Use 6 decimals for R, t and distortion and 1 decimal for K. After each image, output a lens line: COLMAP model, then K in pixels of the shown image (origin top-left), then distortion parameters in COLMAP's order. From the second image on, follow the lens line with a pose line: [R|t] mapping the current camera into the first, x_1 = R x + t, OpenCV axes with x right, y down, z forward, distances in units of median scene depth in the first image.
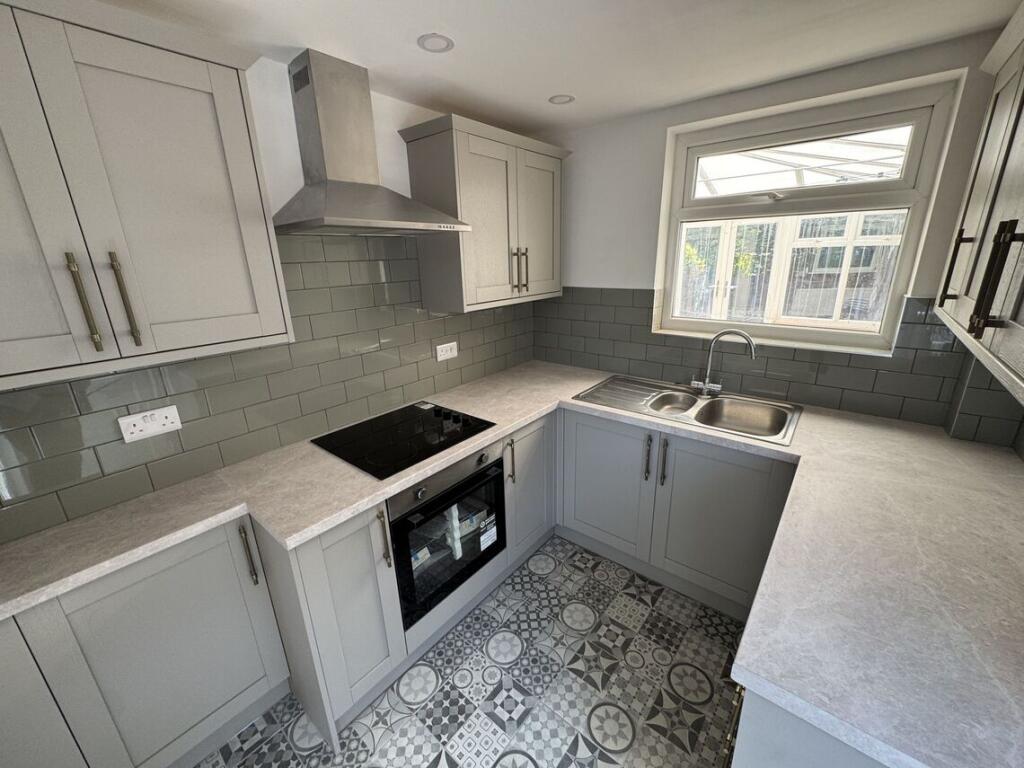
lens RADIAL K [[403.2, 0, 512.0], [0, 403.2, 384.0], [0, 0, 1]] dist [-0.025799, 0.000124]
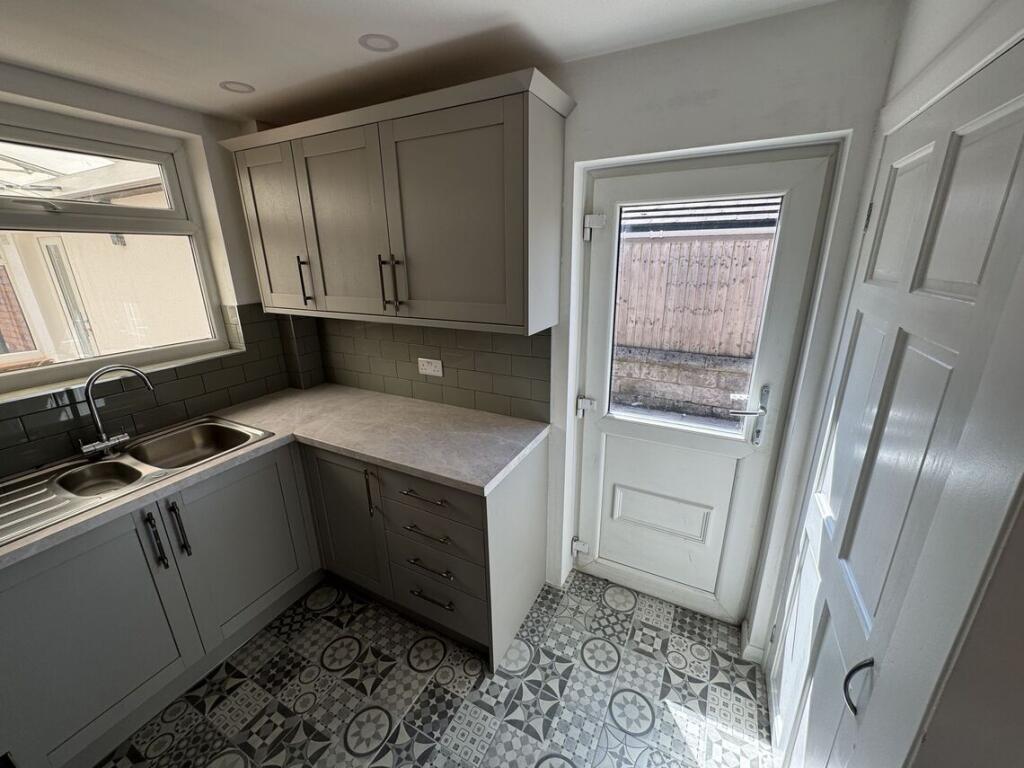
lens RADIAL K [[406.8, 0, 511.6], [0, 406.8, 382.7], [0, 0, 1]] dist [-0.000681, -0.000309]
pose [[-0.225364, -0.257341, 0.939674, -0.538343], [0.314709, 0.893554, 0.320188, -0.138807], [-0.922046, 0.367882, -0.120387, 0.418969]]
